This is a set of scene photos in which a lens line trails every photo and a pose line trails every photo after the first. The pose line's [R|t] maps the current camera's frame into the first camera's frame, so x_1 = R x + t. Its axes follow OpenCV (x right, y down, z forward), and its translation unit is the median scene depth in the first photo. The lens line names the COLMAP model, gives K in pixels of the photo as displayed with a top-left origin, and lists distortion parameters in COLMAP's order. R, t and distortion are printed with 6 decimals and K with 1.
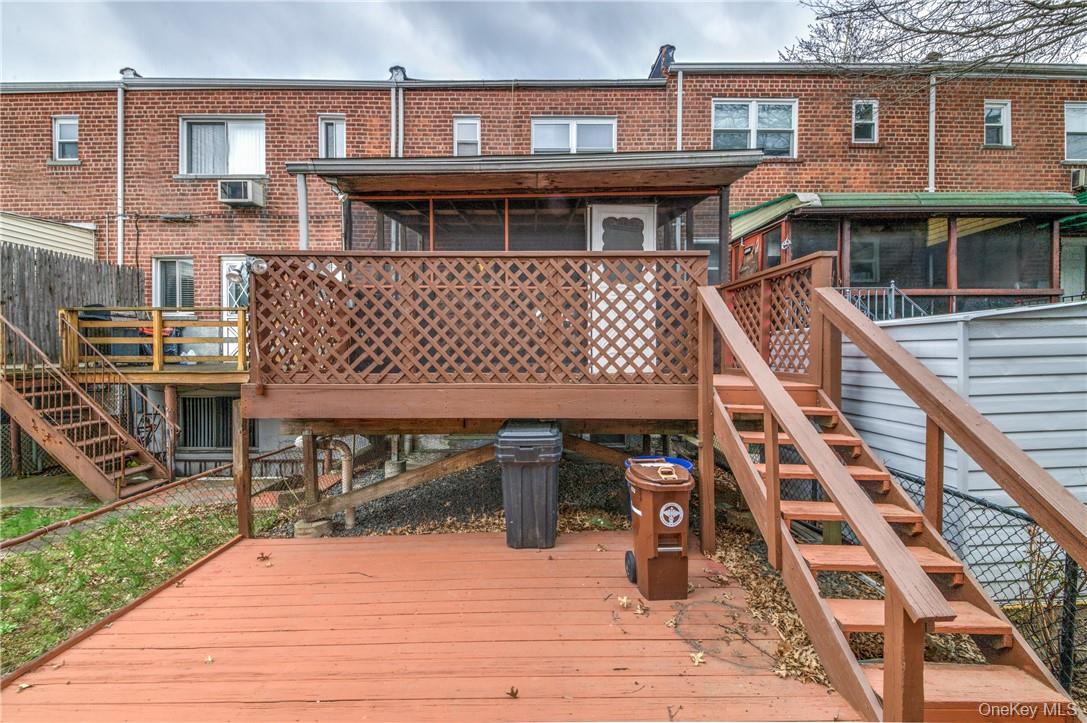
lens RADIAL K [[476.5, 0, 531.0], [0, 476.5, 361.7], [0, 0, 1]] dist [0.041606, -0.029291]
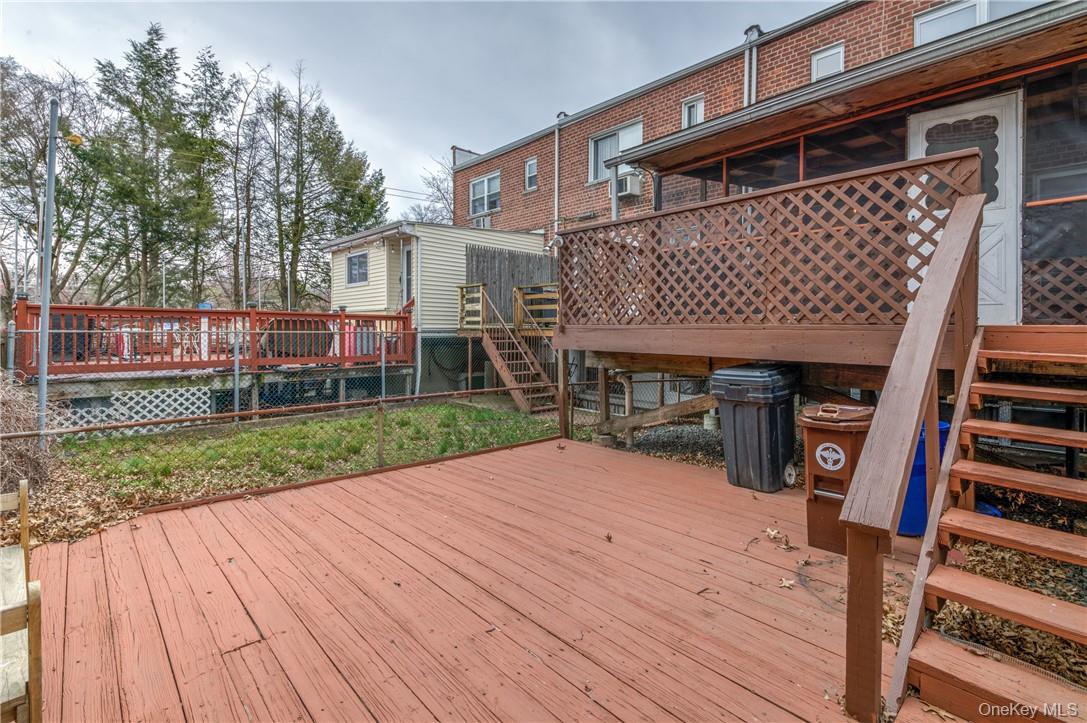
lens RADIAL K [[489.0, 0, 542.1], [0, 489.0, 342.7], [0, 0, 1]] dist [0.044459, -0.028982]
pose [[0.689009, 0.027710, -0.724223, 0.280402], [-0.021316, 0.999611, 0.017968, 0.045792], [0.724440, 0.003057, 0.689332, -0.022878]]
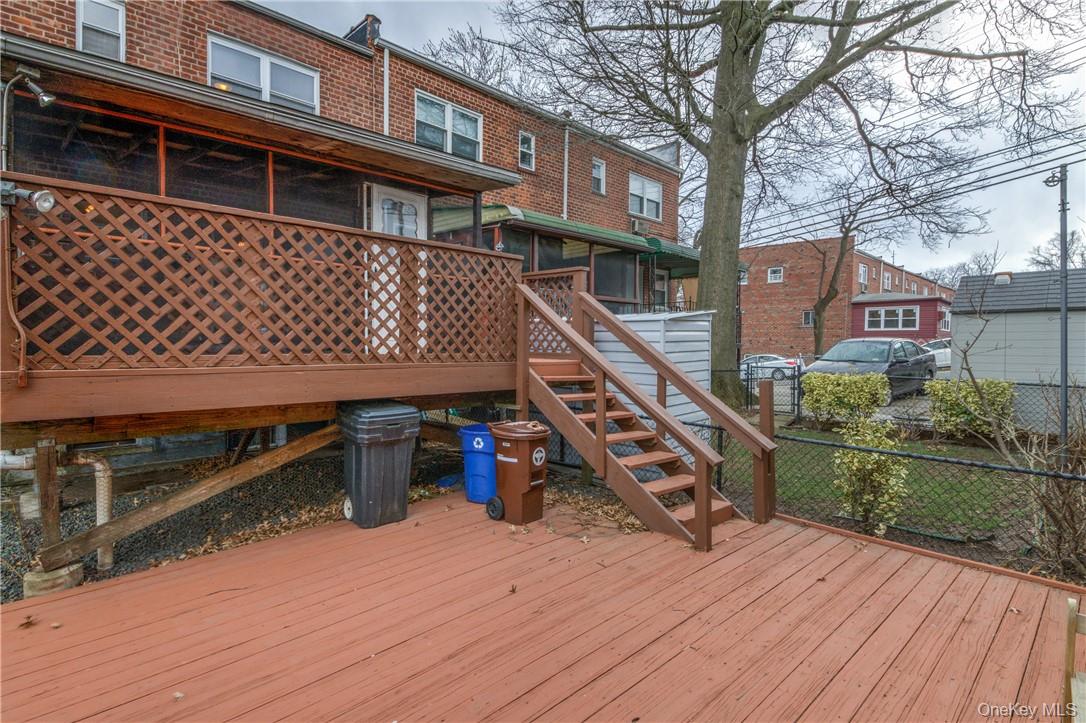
lens RADIAL K [[543.5, 0, 543.0], [0, 543.5, 361.5], [0, 0, 1]] dist [0.052547, -0.042316]
pose [[0.714803, -0.015304, 0.699159, -0.358603], [-0.000438, 0.999751, 0.022332, 0.009450], [-0.699326, -0.016270, 0.714618, -0.042179]]
